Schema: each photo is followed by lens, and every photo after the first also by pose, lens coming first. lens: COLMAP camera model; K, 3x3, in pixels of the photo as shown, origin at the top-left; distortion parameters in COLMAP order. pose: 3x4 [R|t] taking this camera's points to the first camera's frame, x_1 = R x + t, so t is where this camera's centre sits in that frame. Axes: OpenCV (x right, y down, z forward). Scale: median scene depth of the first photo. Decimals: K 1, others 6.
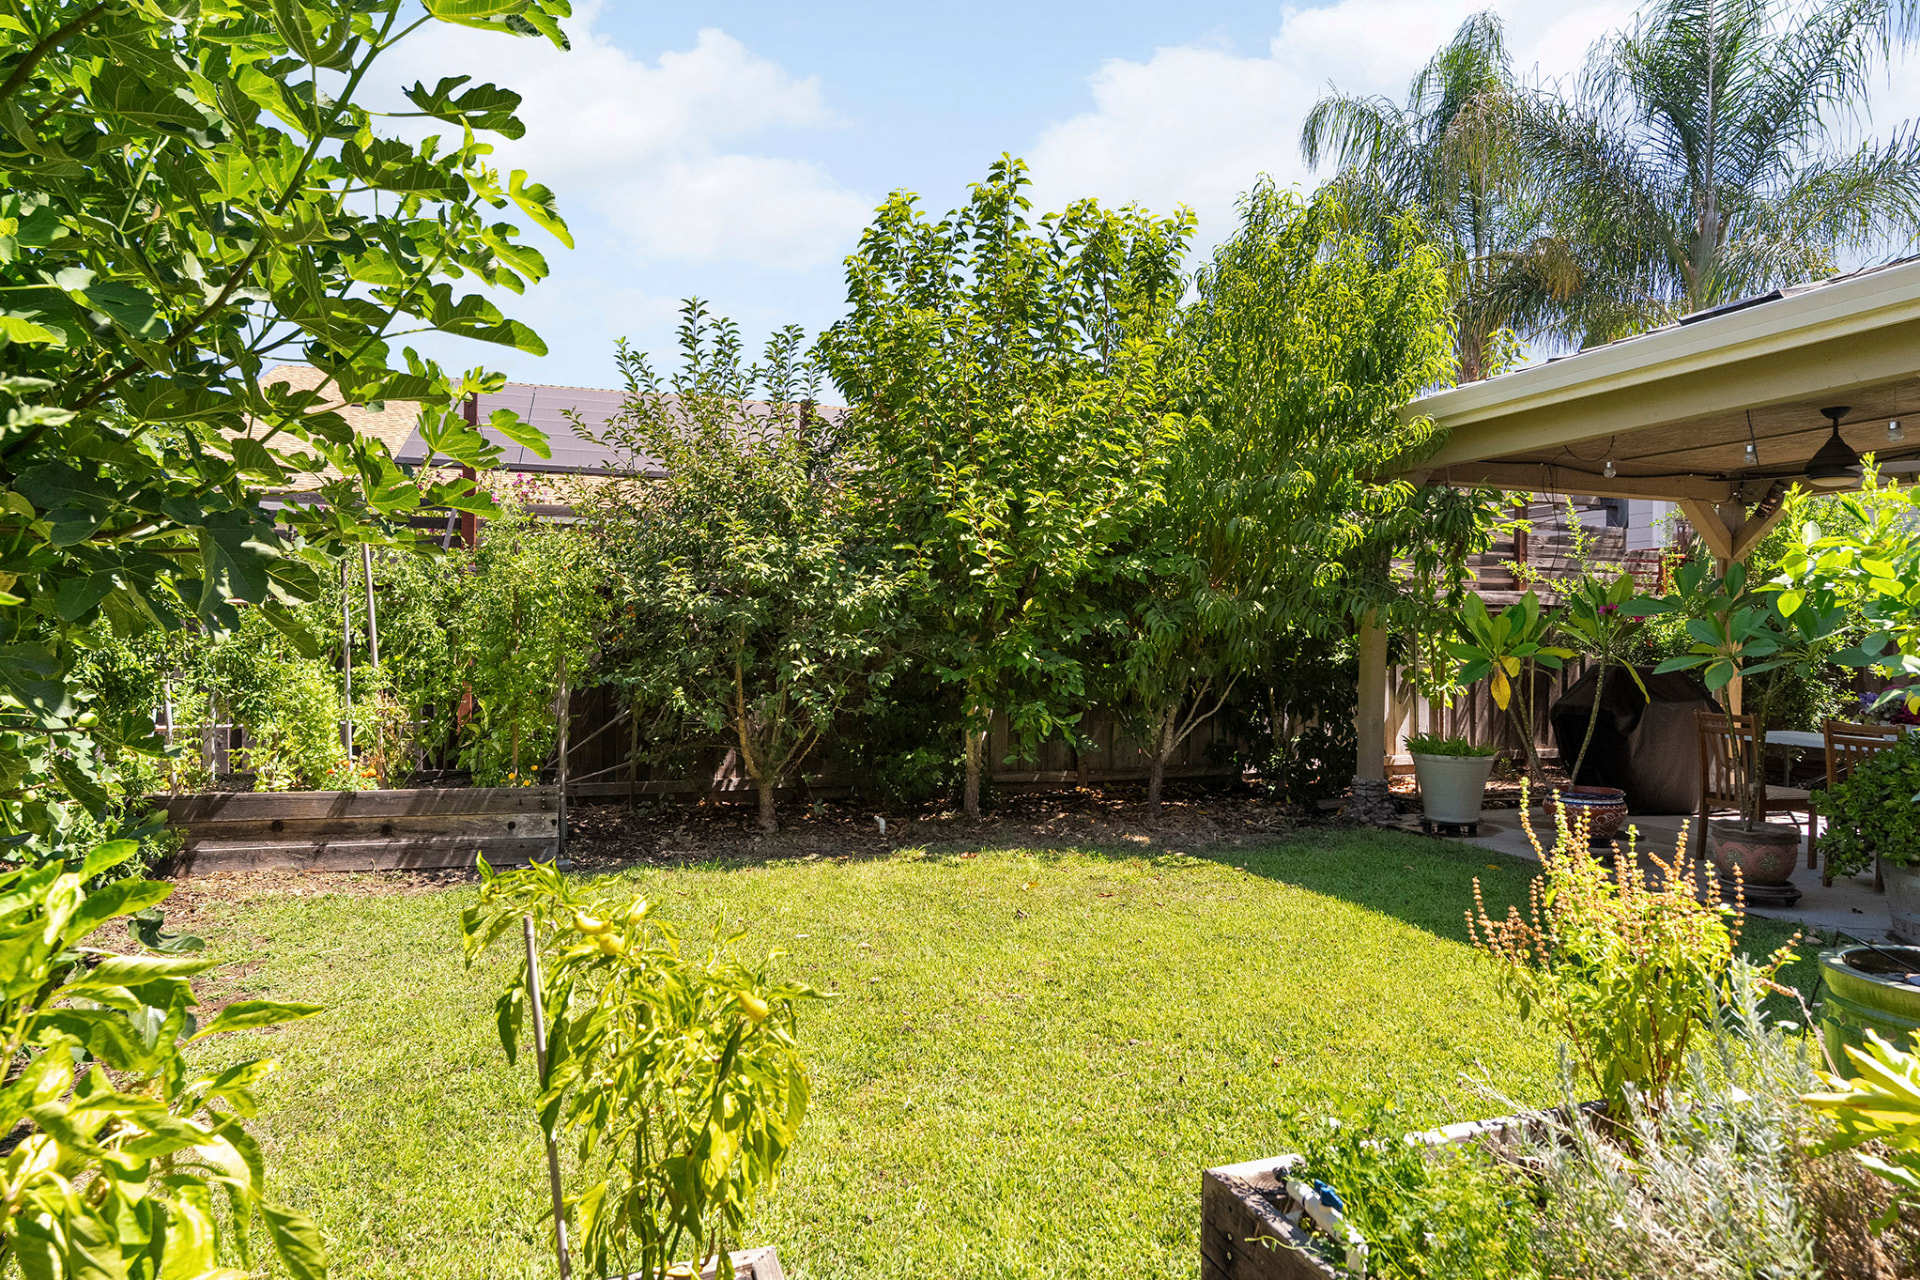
lens RADIAL K [[1083.8, 0, 960.2], [0, 1083.8, 645.4], [0, 0, 1]] dist [-0.032686, 0.031507]
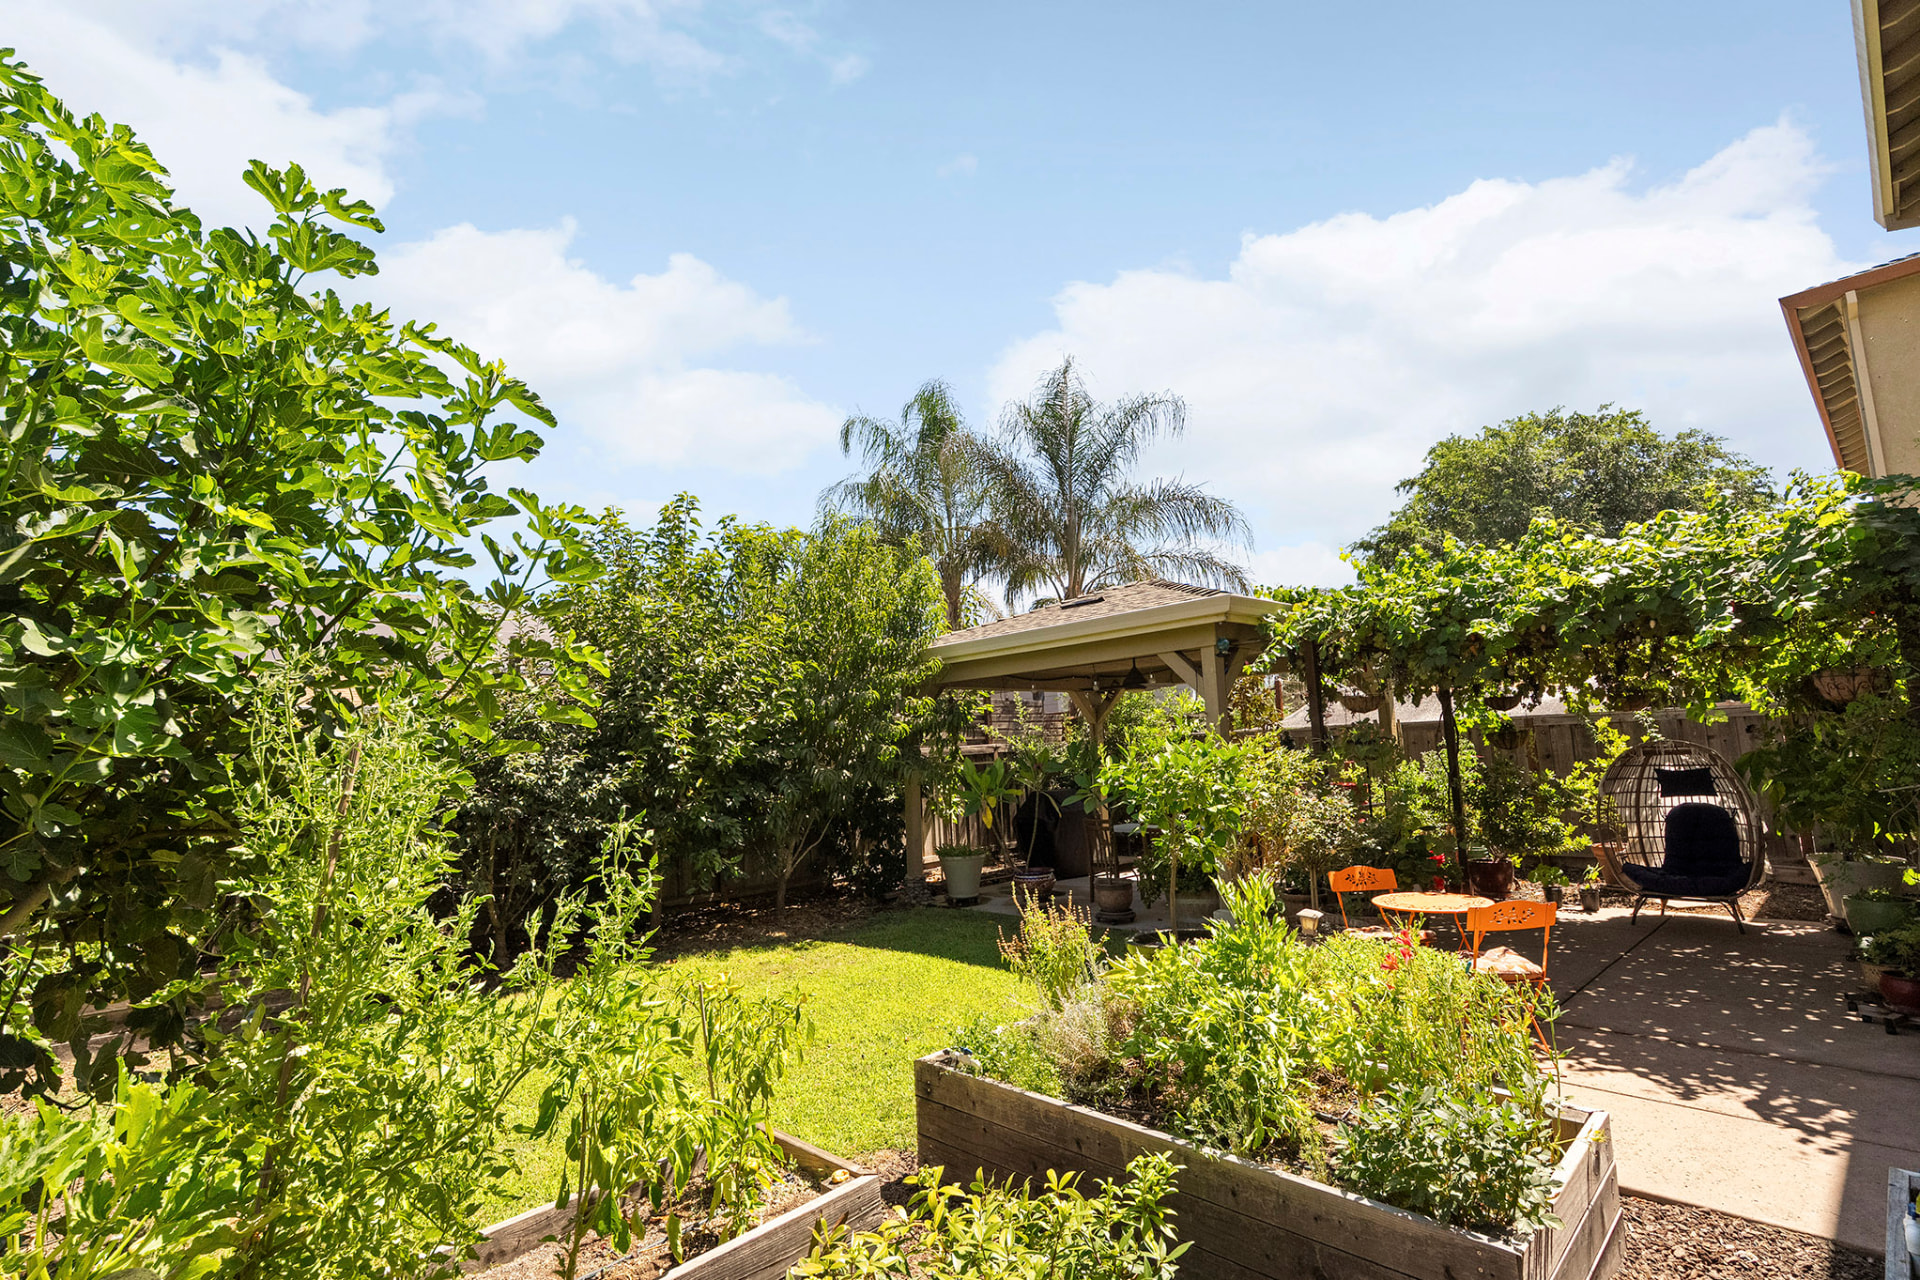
lens RADIAL K [[911.4, 0, 958.2], [0, 911.4, 647.0], [0, 0, 1]] dist [-0.000494, 0.000501]
pose [[0.896604, -0.000970, 0.442832, -0.178868], [0.056833, 0.991980, -0.112897, -0.062958], [-0.439171, 0.126391, 0.889469, -0.301145]]
